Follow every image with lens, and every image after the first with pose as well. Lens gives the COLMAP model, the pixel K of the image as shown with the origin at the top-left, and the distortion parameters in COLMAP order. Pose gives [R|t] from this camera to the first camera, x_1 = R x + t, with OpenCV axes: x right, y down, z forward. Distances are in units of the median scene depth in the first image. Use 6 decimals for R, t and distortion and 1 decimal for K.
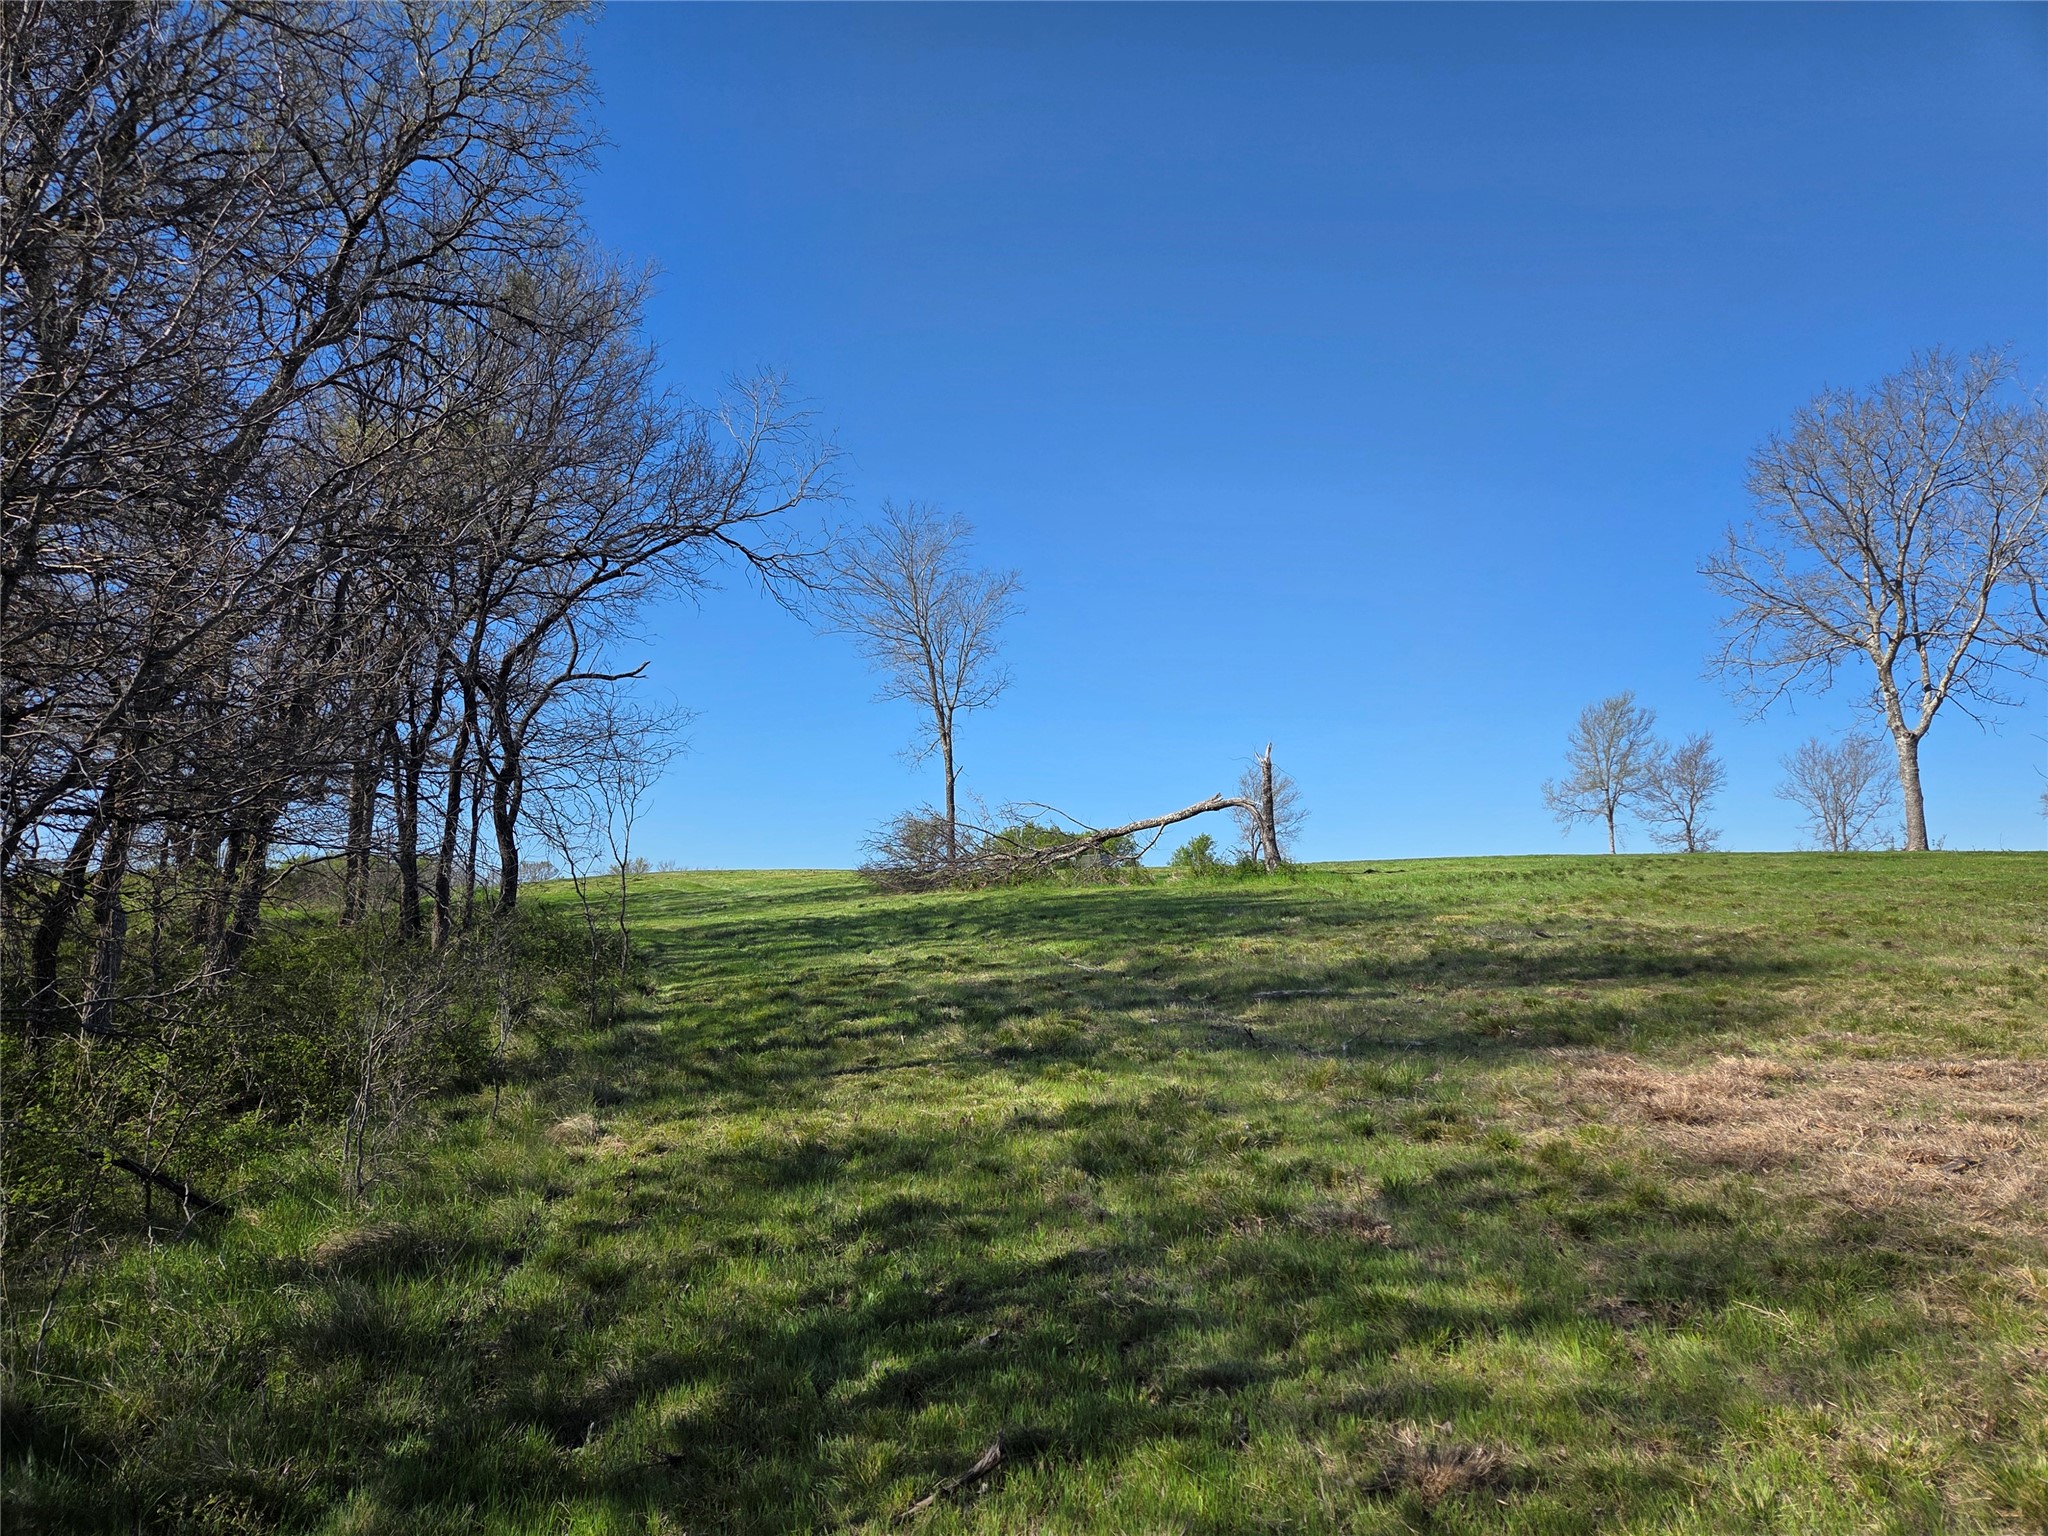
lens RADIAL K [[1354.0, 0, 1037.4], [0, 1354.0, 760.7], [0, 0, 1]] dist [0.081282, -0.066023]
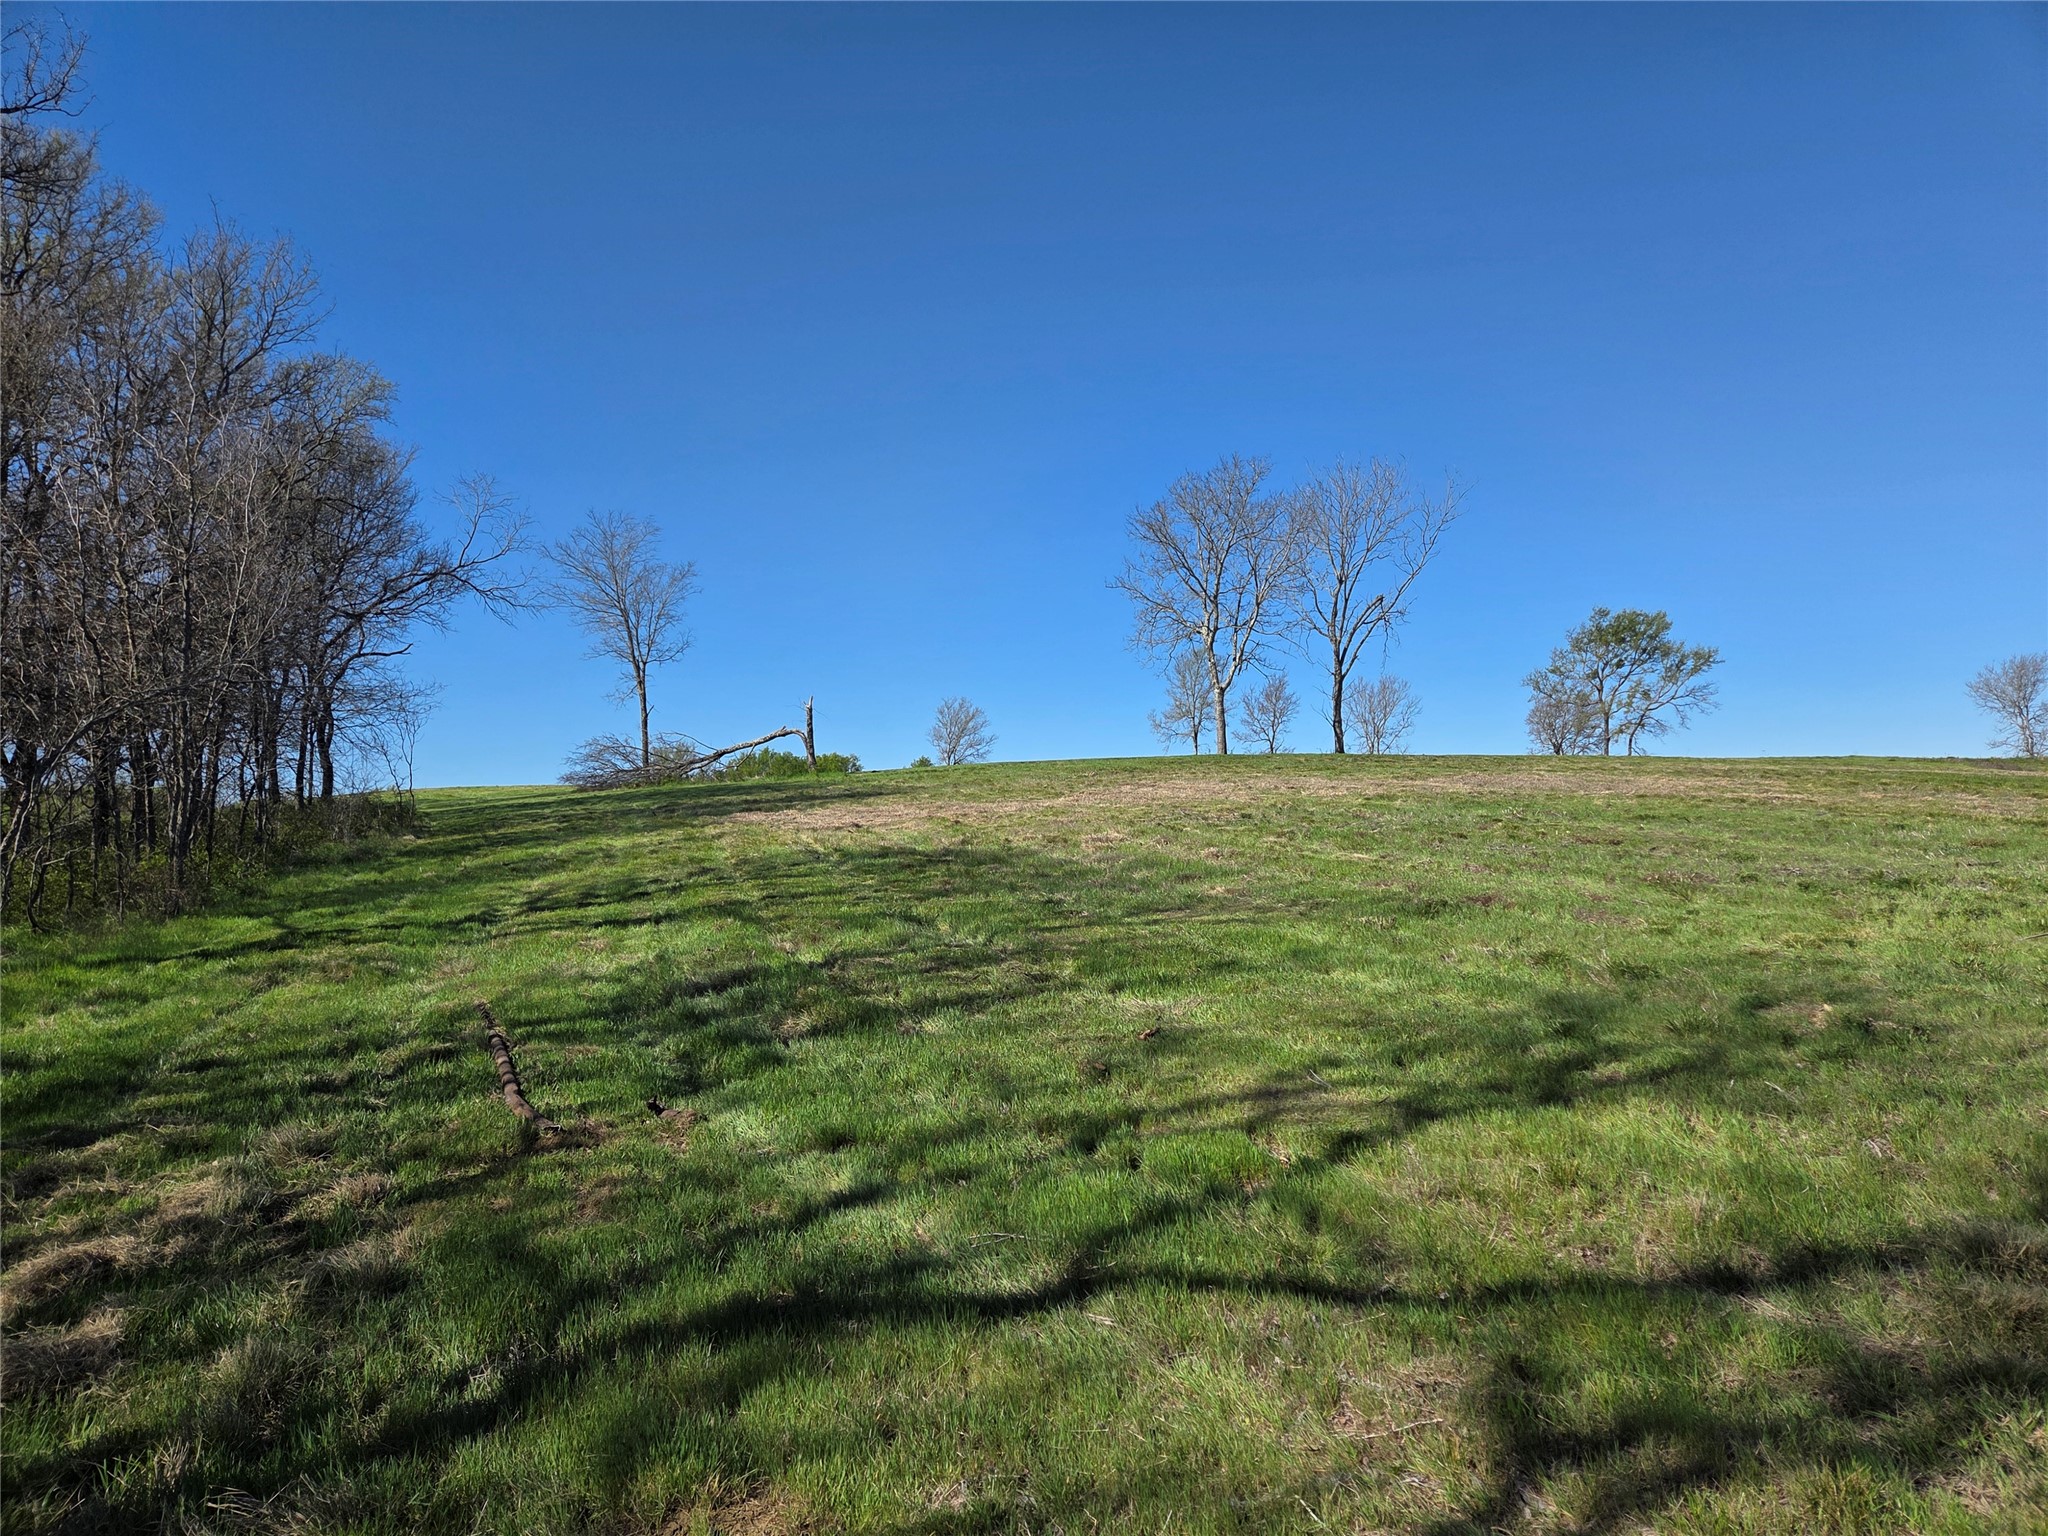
lens RADIAL K [[1354.0, 0, 1040.8], [0, 1354.0, 762.1], [0, 0, 1]] dist [0.081282, -0.066023]
pose [[0.986850, -0.010132, 0.161320, 0.108373], [0.001189, 0.998462, 0.055435, -0.014482], [-0.161634, -0.054514, 0.985344, -0.427672]]
